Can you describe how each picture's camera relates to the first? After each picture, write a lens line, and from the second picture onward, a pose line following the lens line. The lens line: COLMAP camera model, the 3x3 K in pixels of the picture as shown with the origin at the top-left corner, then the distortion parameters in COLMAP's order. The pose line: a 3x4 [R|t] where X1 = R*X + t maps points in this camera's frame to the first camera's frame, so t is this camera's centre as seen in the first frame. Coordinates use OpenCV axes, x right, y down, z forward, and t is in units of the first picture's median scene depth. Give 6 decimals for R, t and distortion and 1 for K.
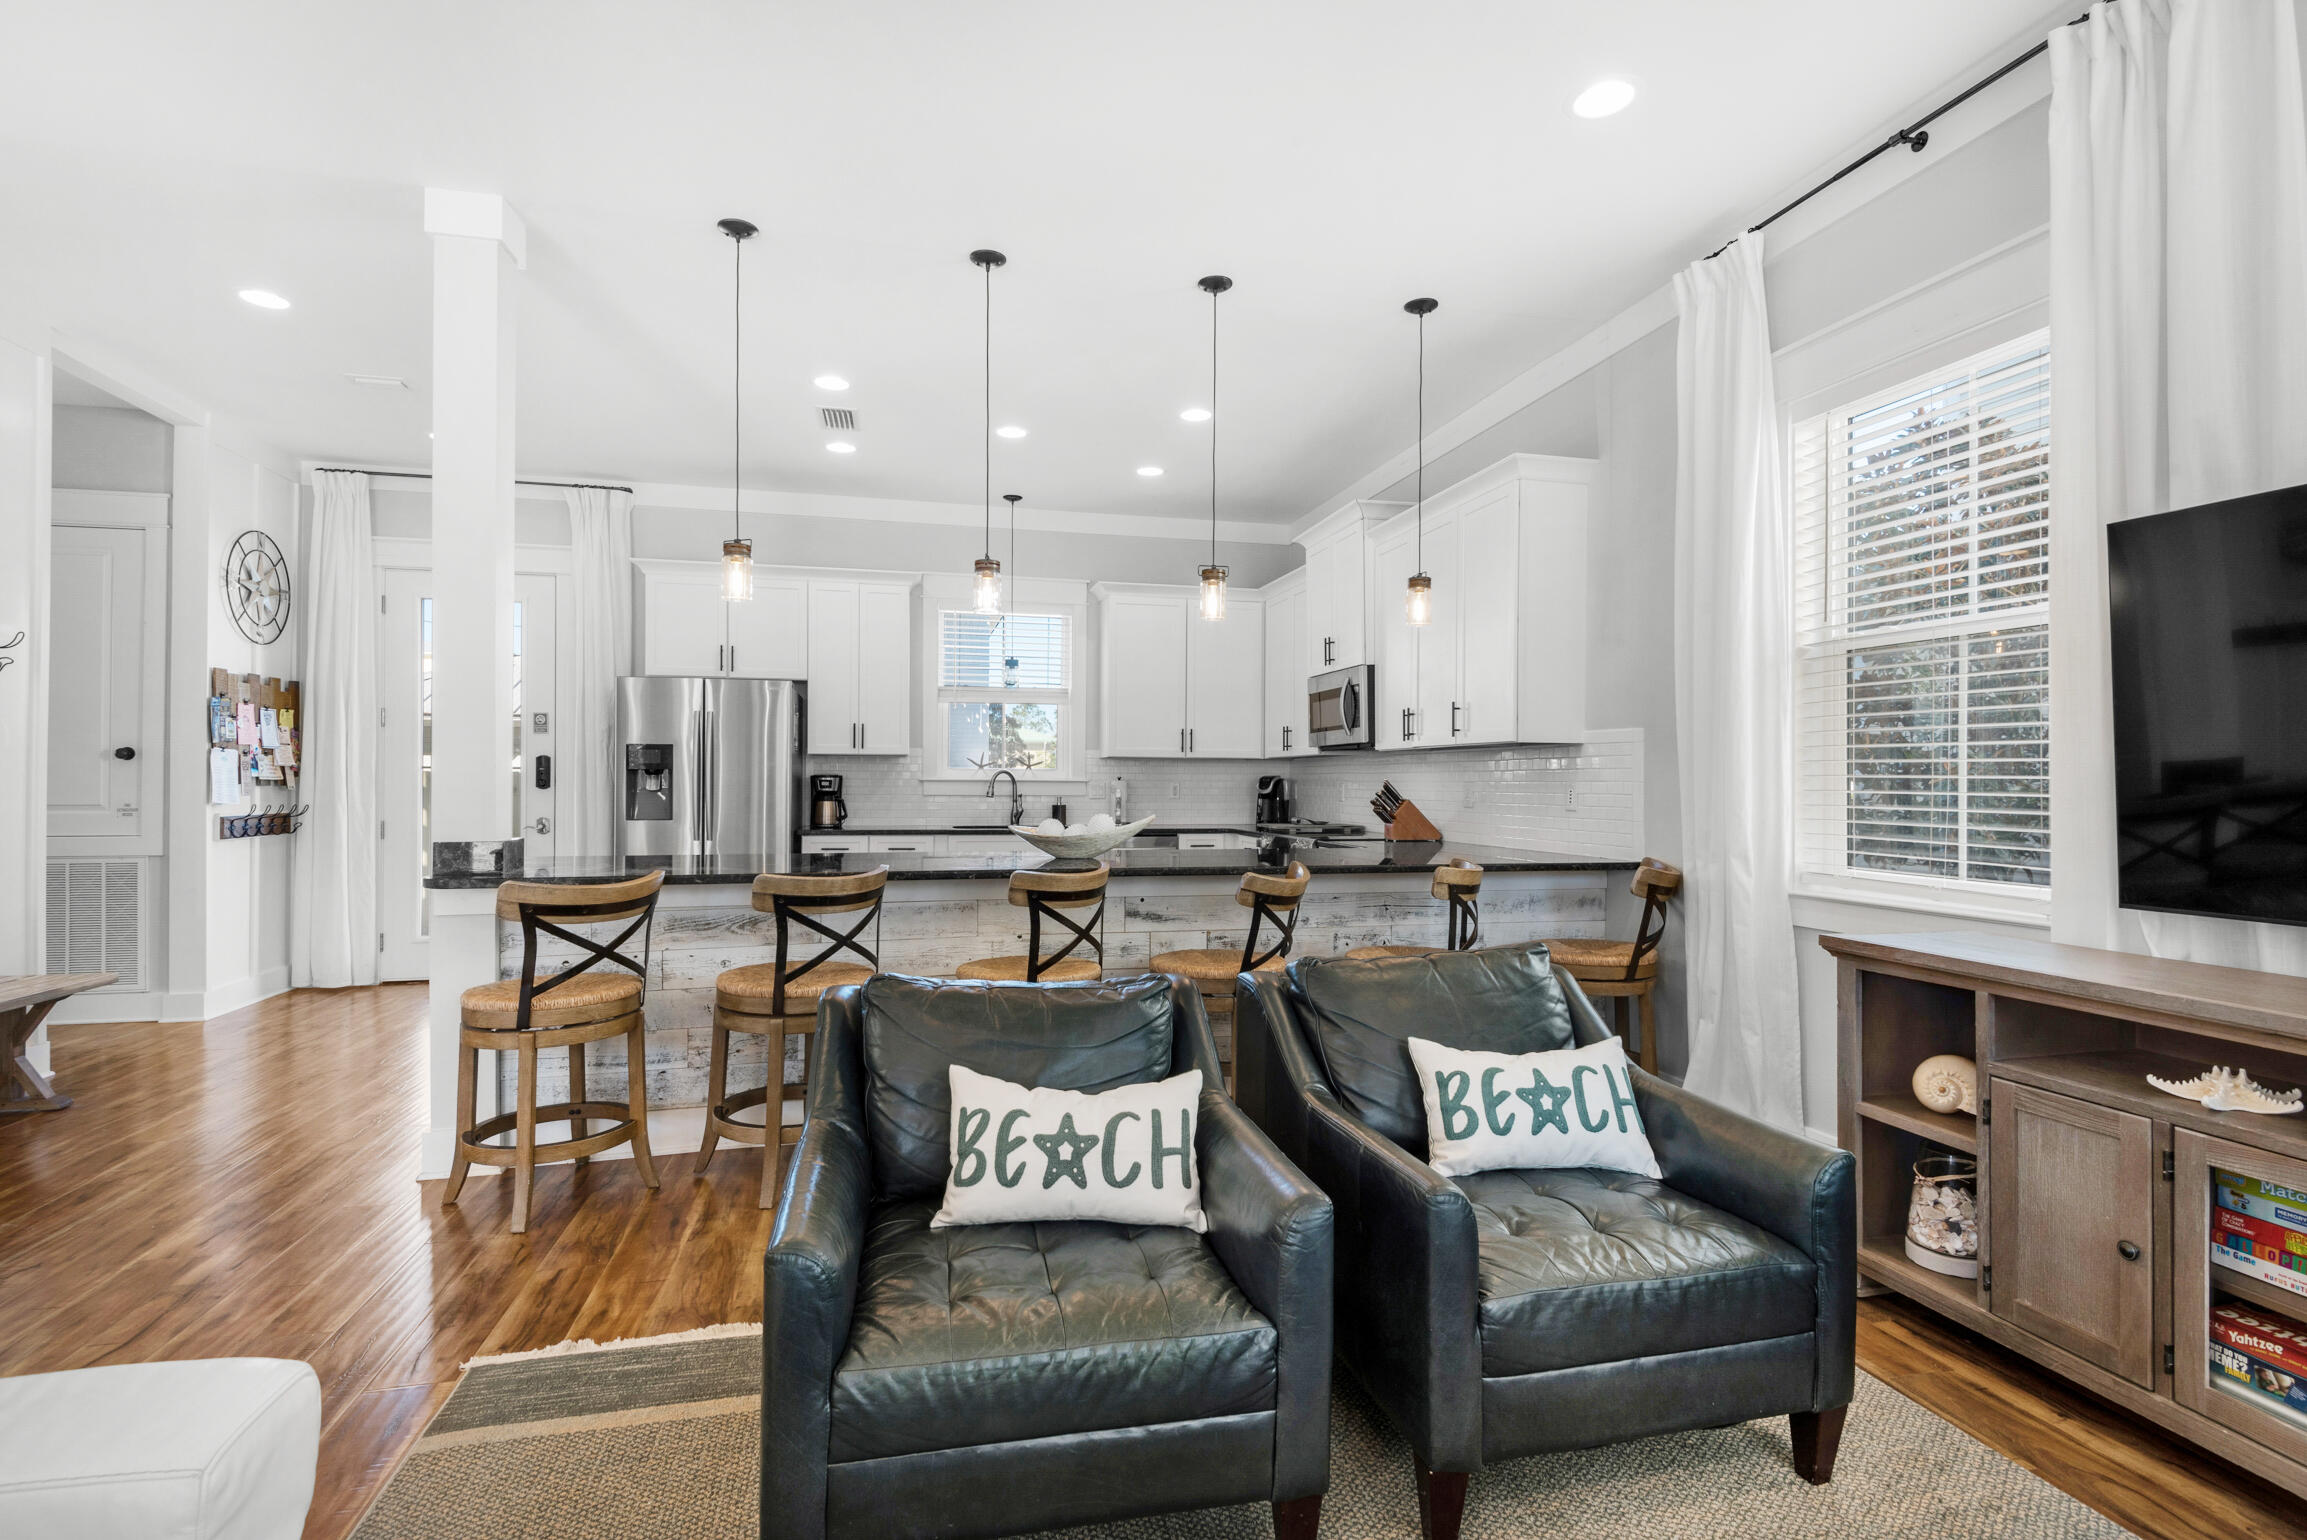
lens RADIAL K [[1080.8, 0, 1145.0], [0, 1080.8, 771.8], [0, 0, 1]] dist [0.035827, -0.025376]
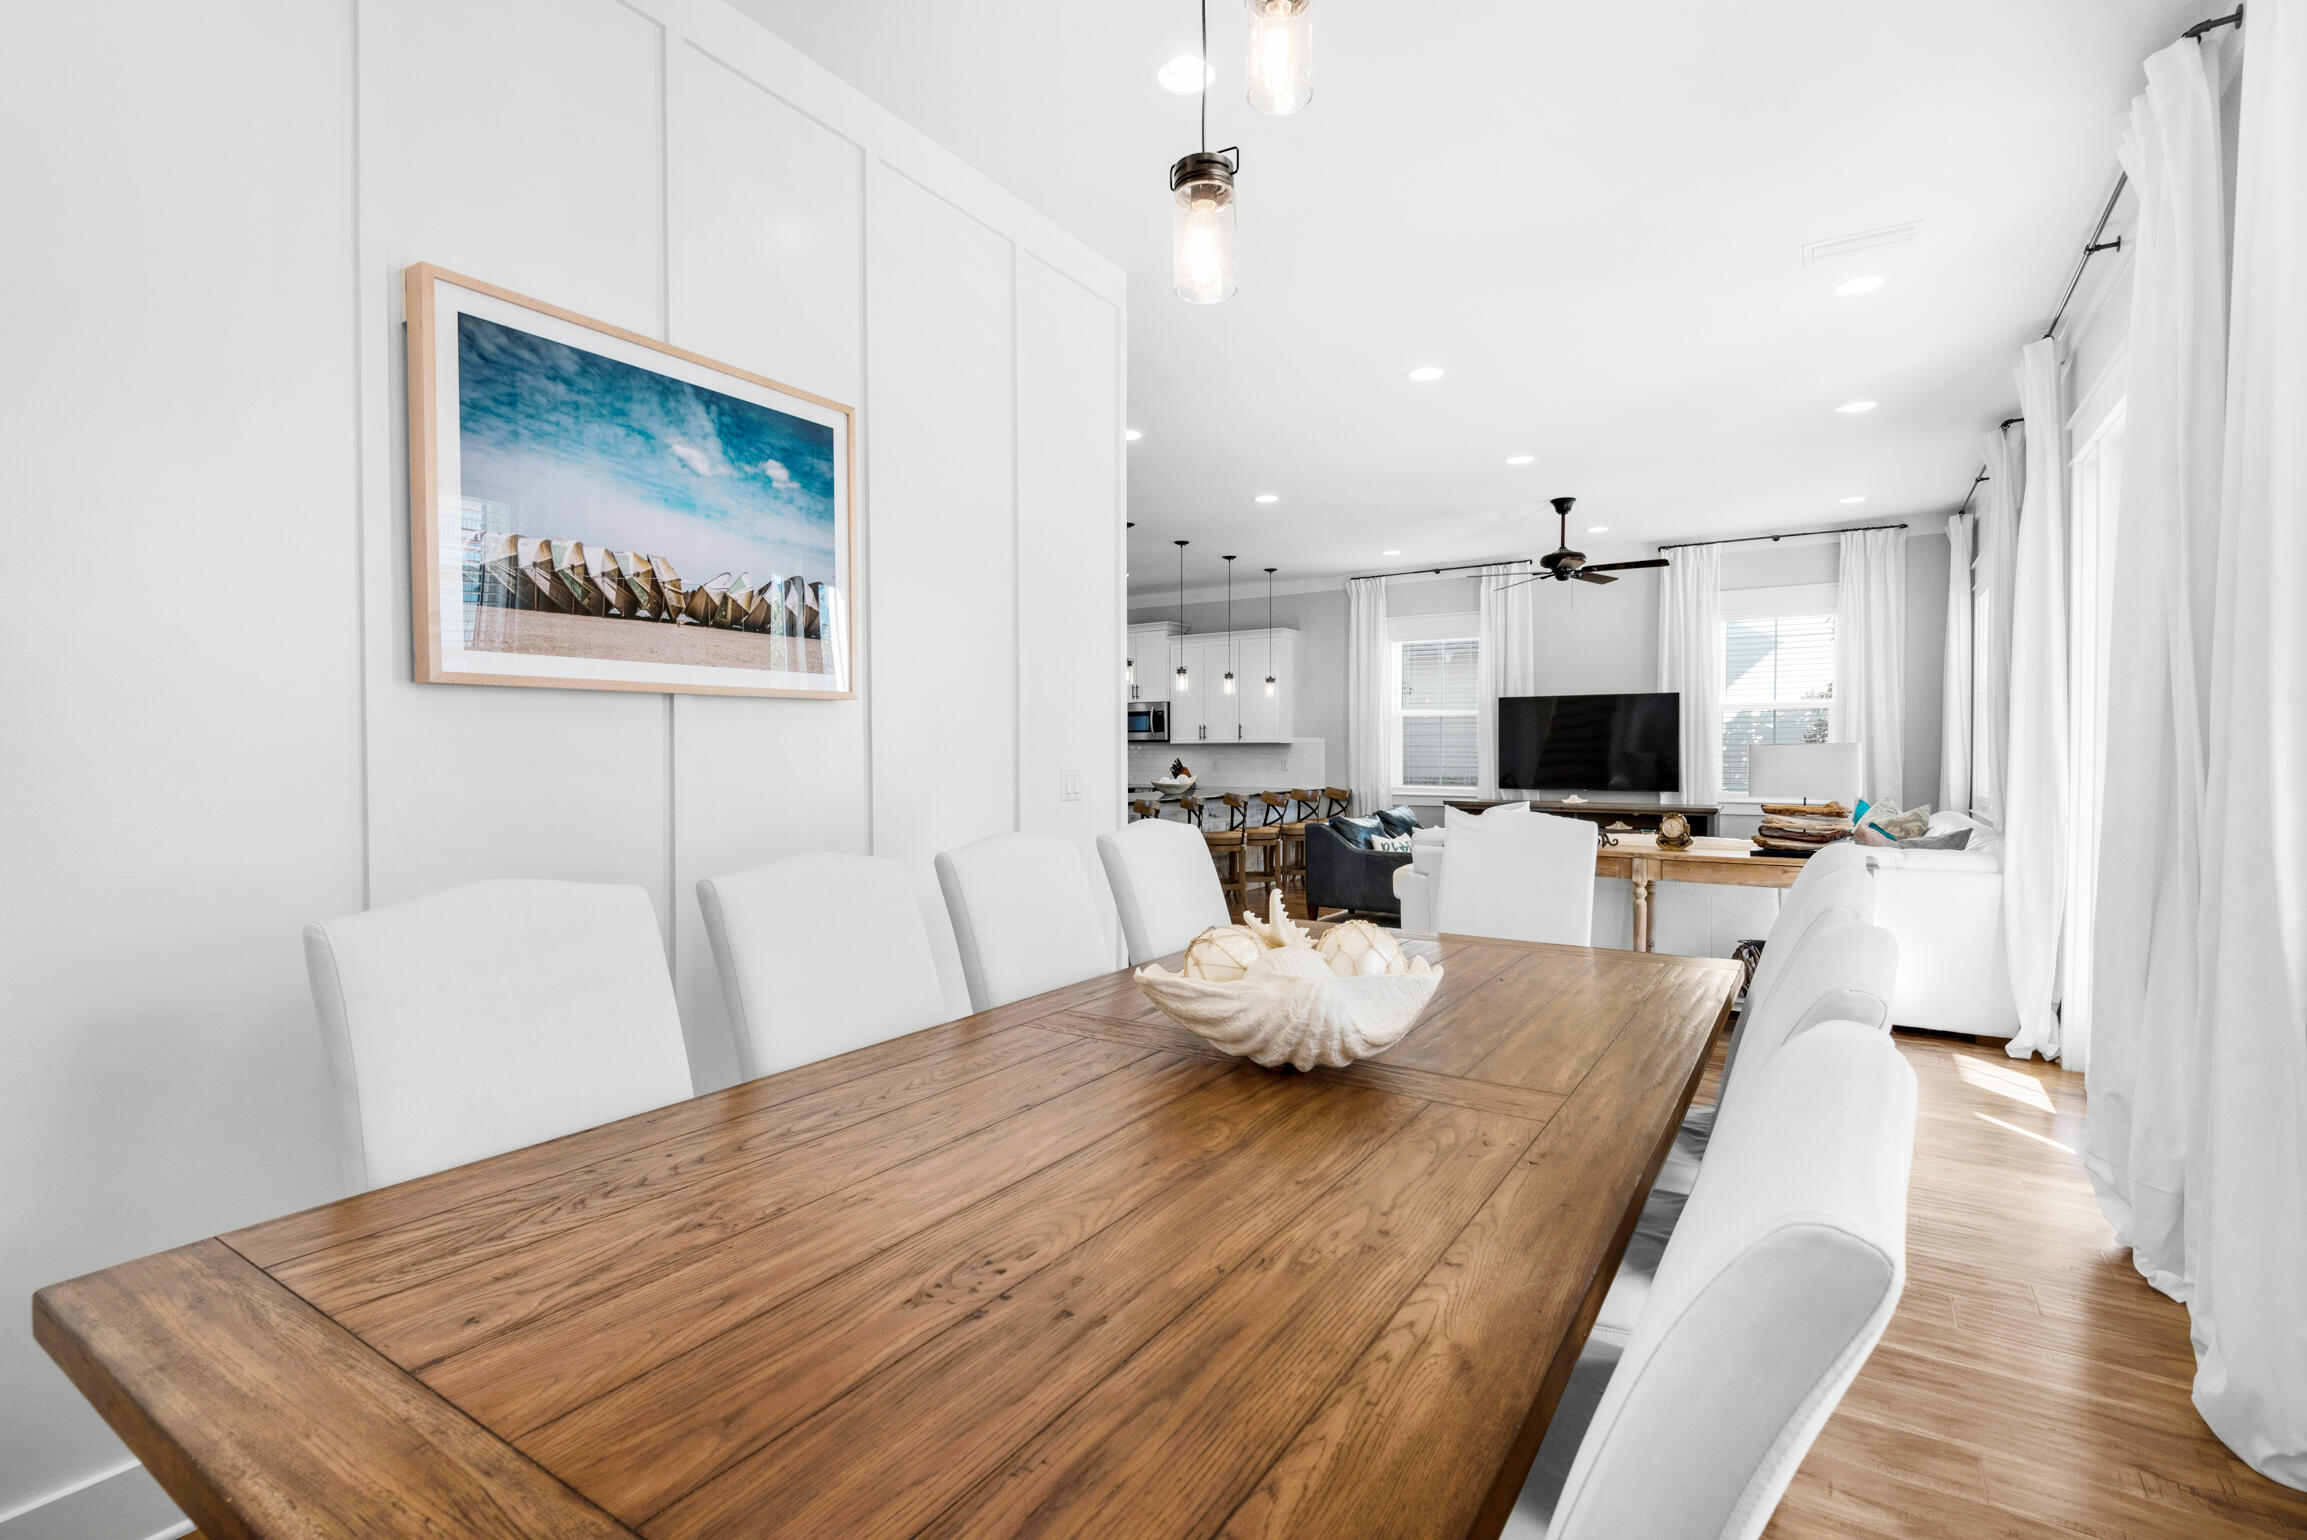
lens RADIAL K [[1080.8, 0, 1145.0], [0, 1080.8, 771.8], [0, 0, 1]] dist [0.035827, -0.025376]
pose [[0.725518, -0.015903, 0.688019, -1.943307], [-0.001738, 0.999687, 0.024939, -0.027440], [-0.688201, -0.019290, 0.725264, -0.712509]]
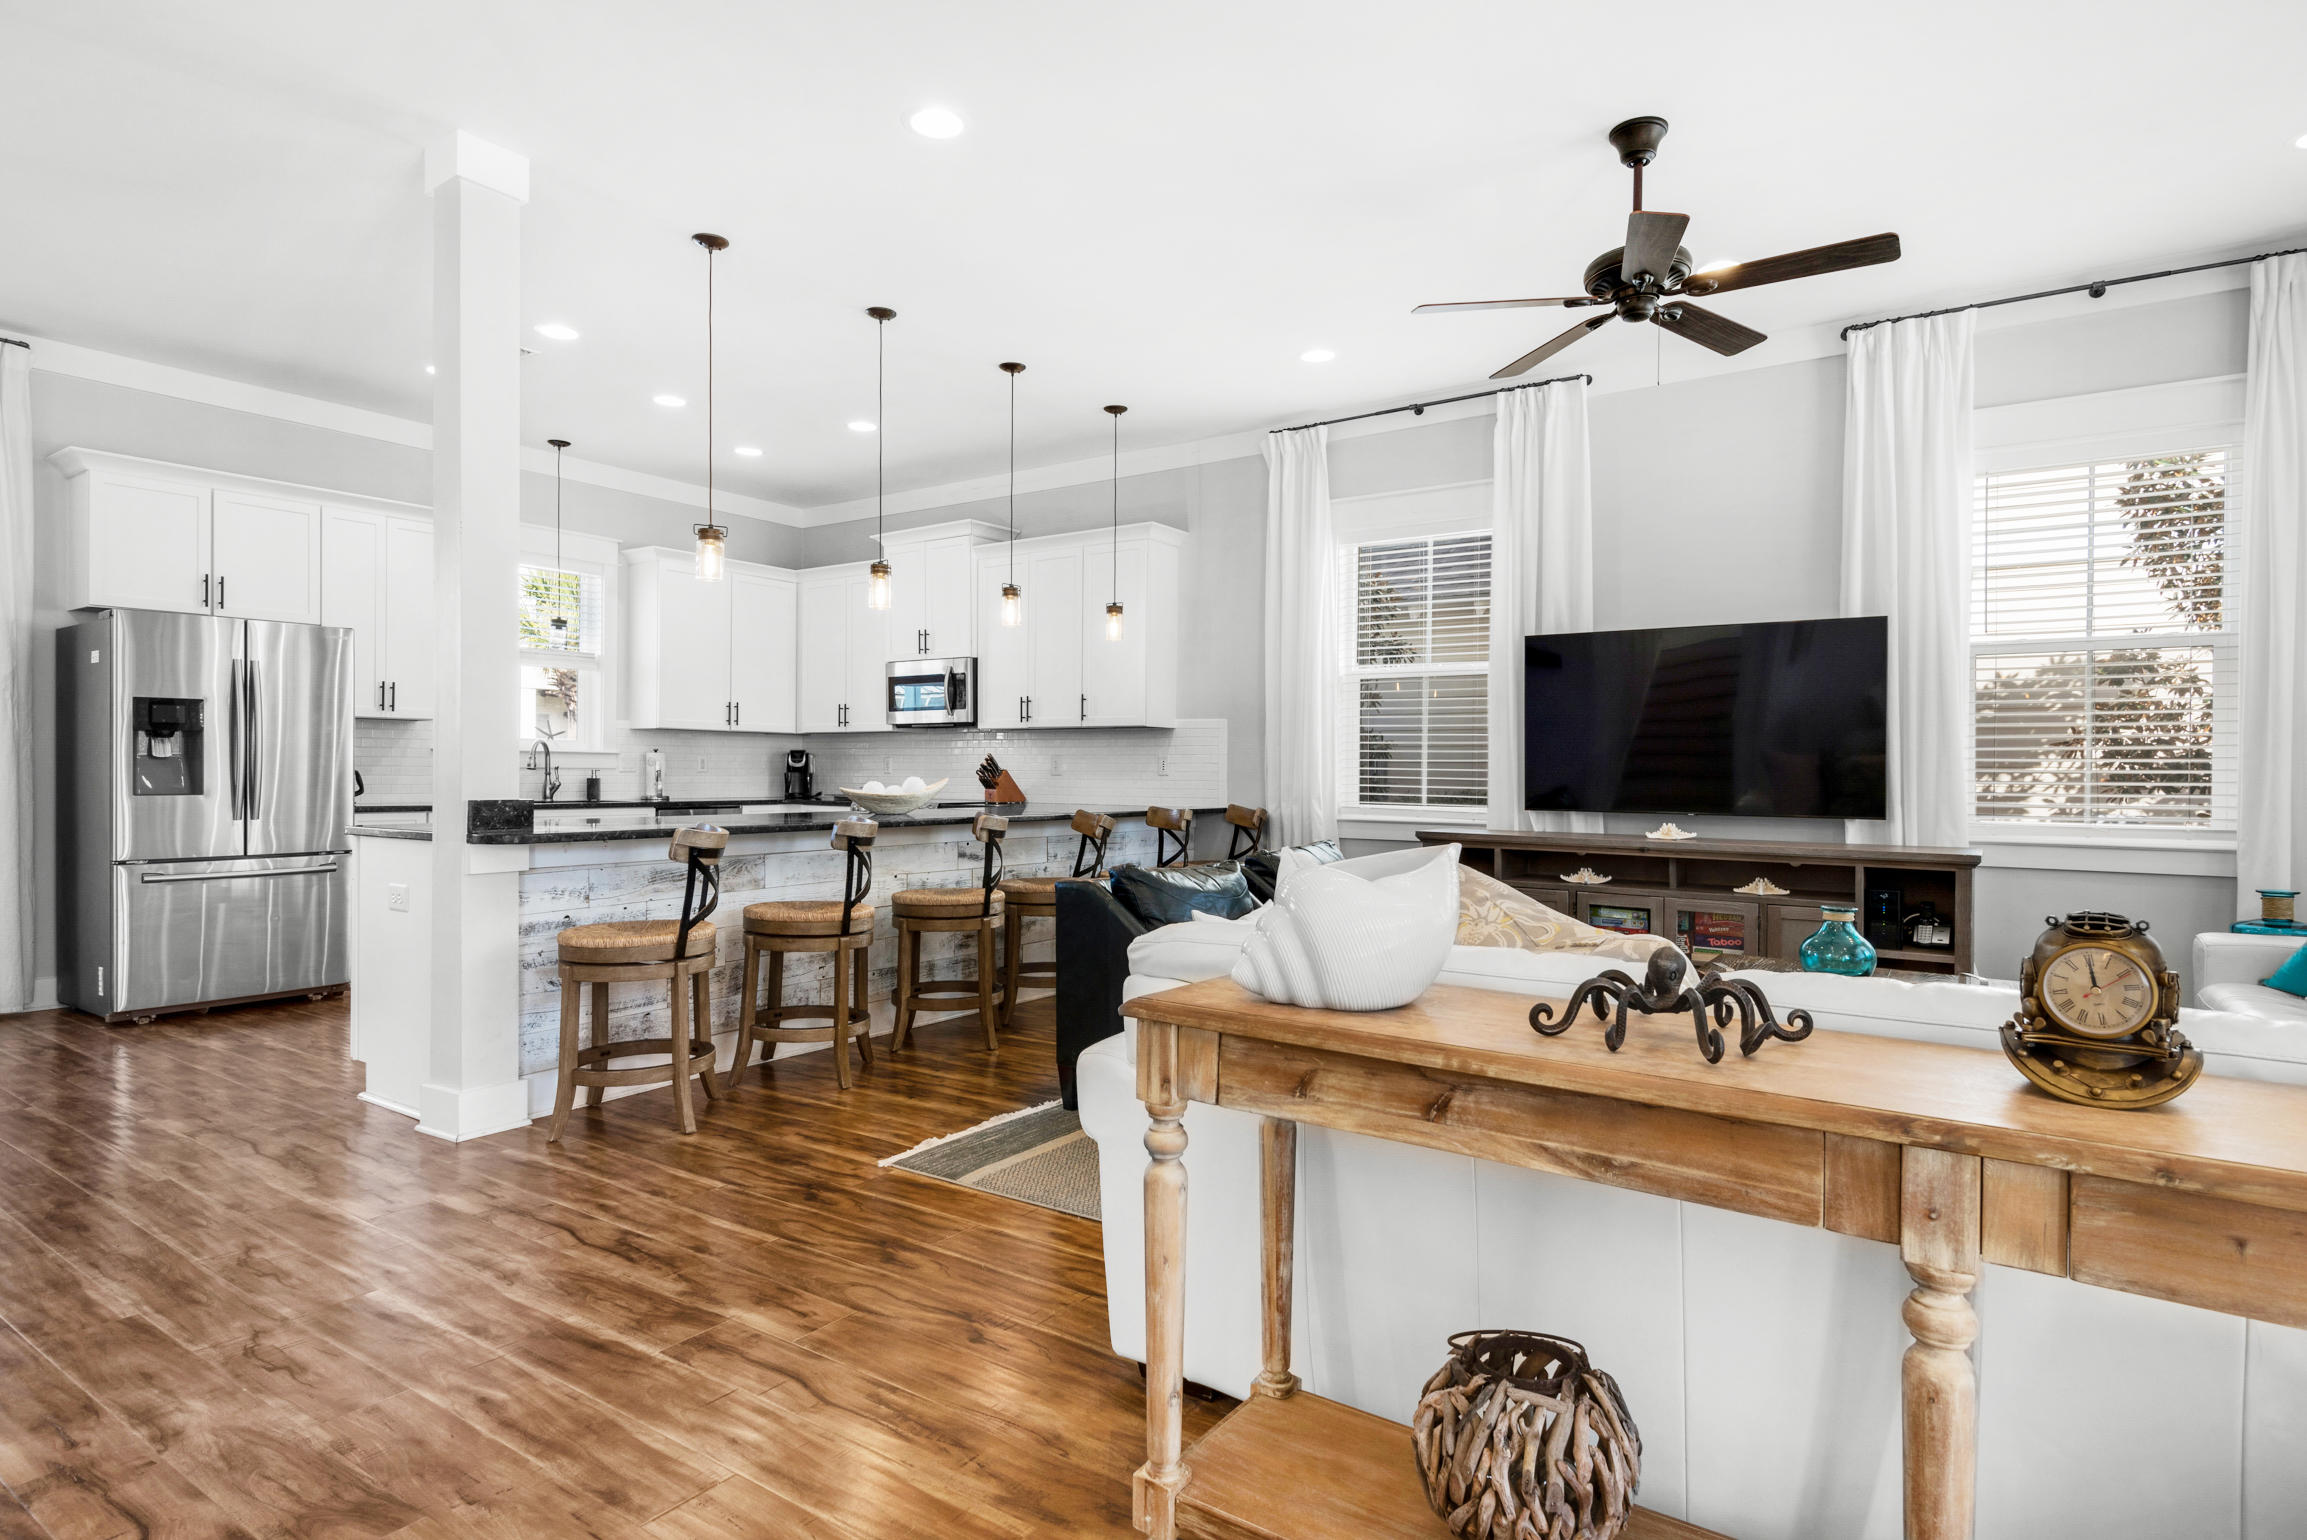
lens RADIAL K [[1224.9, 0, 1148.0], [0, 1224.9, 772.6], [0, 0, 1]] dist [0.047263, -0.035142]
pose [[0.748608, 0.000053, 0.663013, -0.869655], [-0.009820, 0.999891, 0.011007, 0.018991], [-0.662940, -0.014751, 0.748527, -0.232332]]
